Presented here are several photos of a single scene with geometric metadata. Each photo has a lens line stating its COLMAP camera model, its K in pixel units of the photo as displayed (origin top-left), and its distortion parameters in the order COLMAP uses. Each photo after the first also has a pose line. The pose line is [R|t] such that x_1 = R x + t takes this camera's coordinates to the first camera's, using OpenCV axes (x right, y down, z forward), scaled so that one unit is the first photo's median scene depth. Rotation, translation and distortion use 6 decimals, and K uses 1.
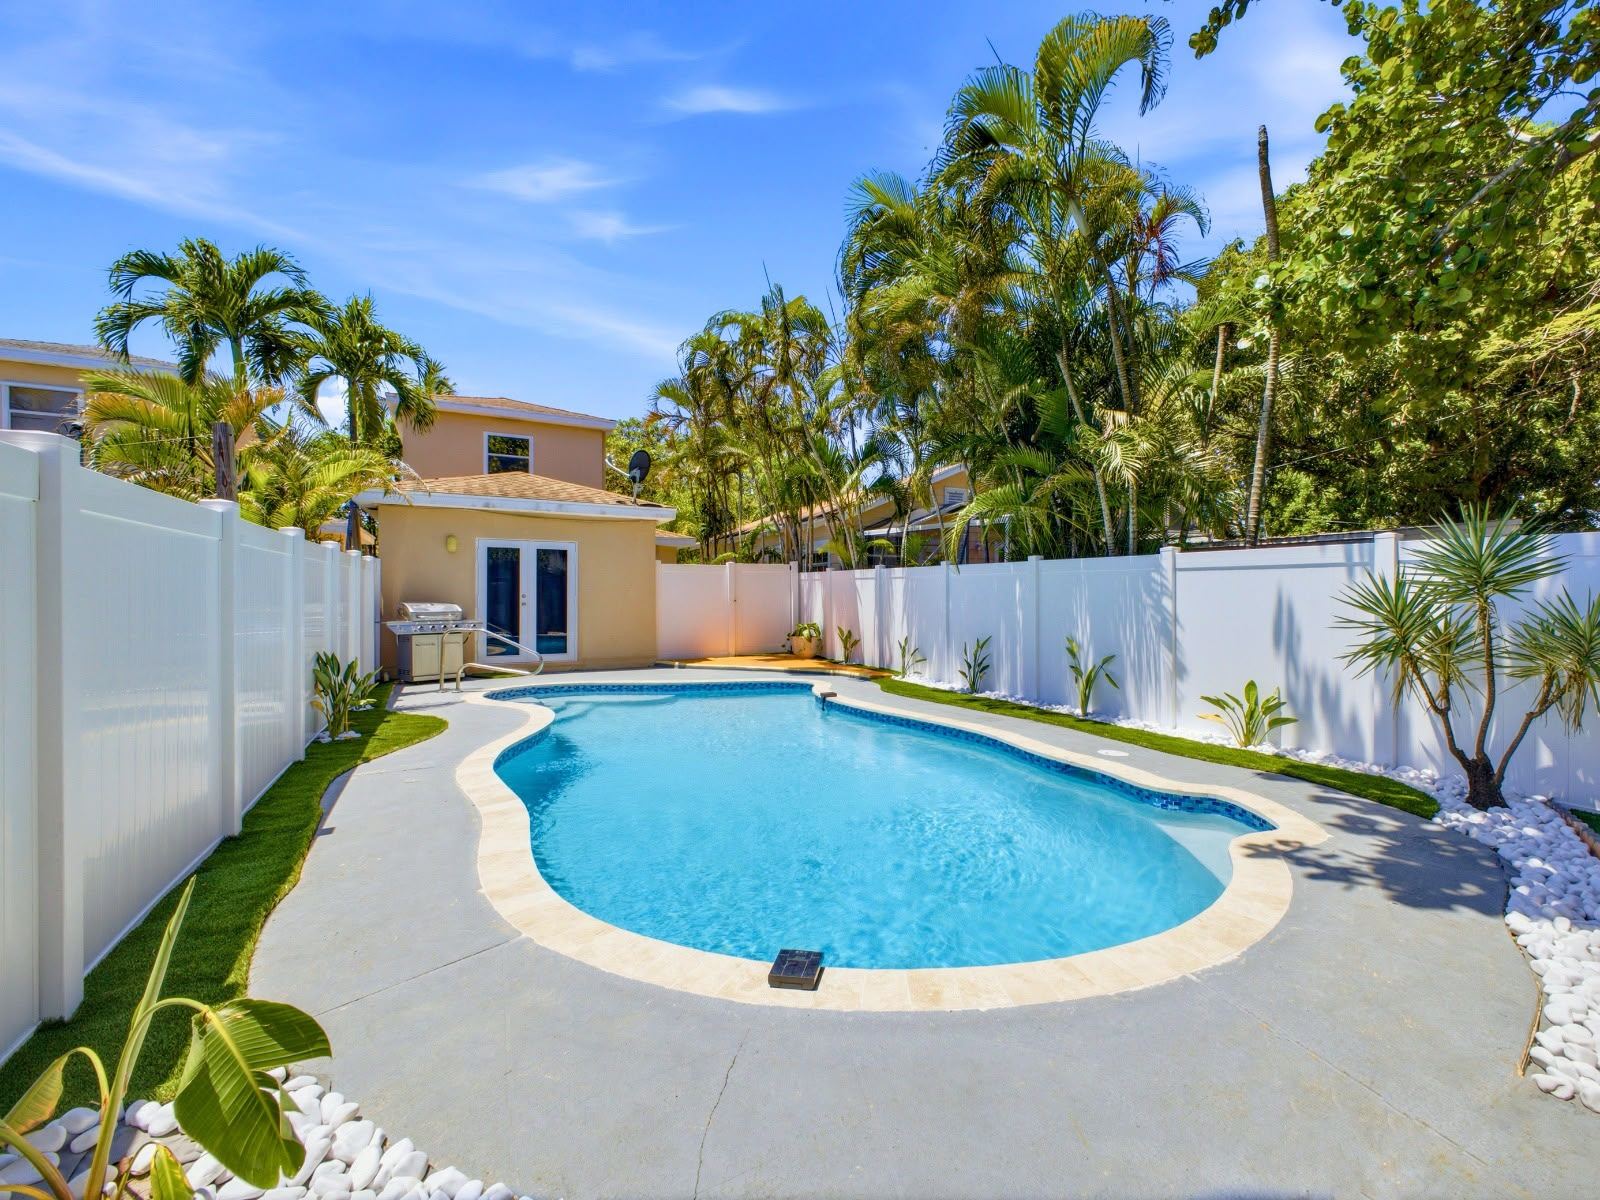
lens RADIAL K [[619.5, 0, 800.0], [0, 619.5, 600.0], [0, 0, 1]] dist [0.000477, -0.000100]
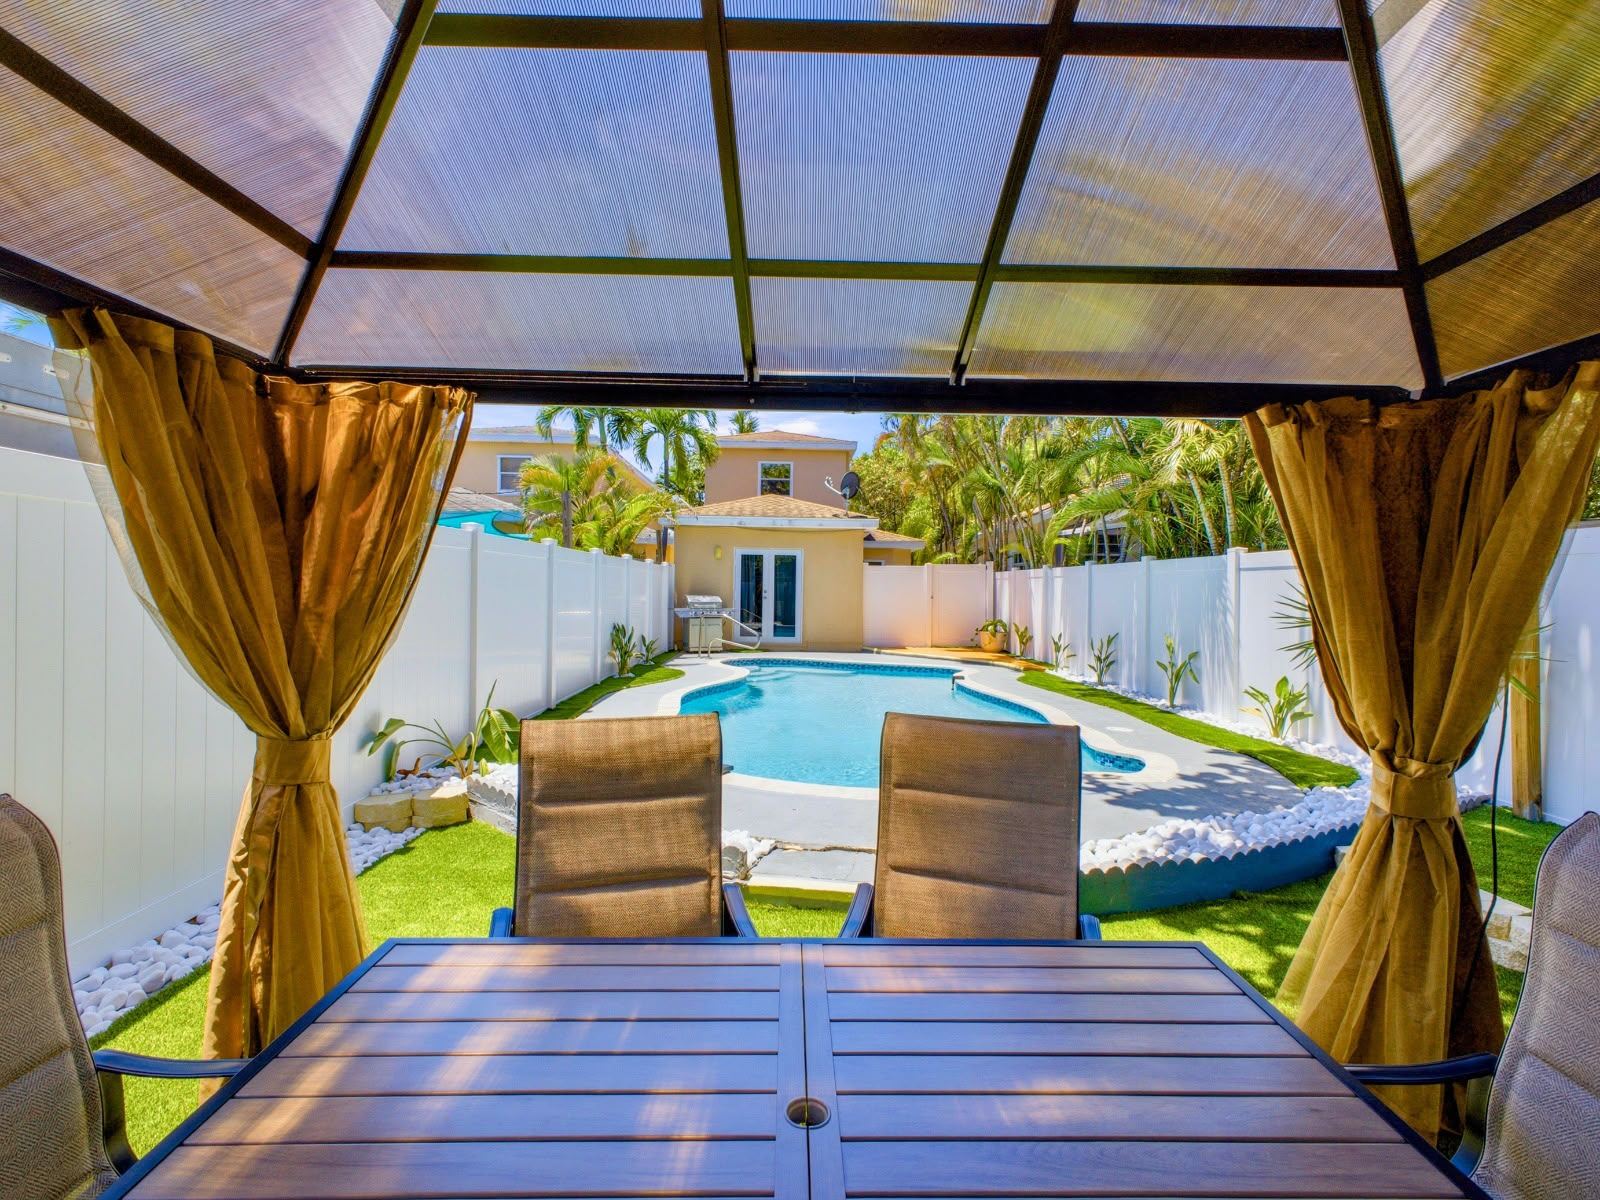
lens RADIAL K [[619.5, 0, 800.0], [0, 619.5, 600.0], [0, 0, 1]] dist [0.000477, -0.000100]
pose [[0.893365, 0.016643, -0.449023, 0.210129], [-0.016522, 0.999855, 0.004189, 0.004914], [0.449027, 0.003677, 0.893511, -0.128098]]
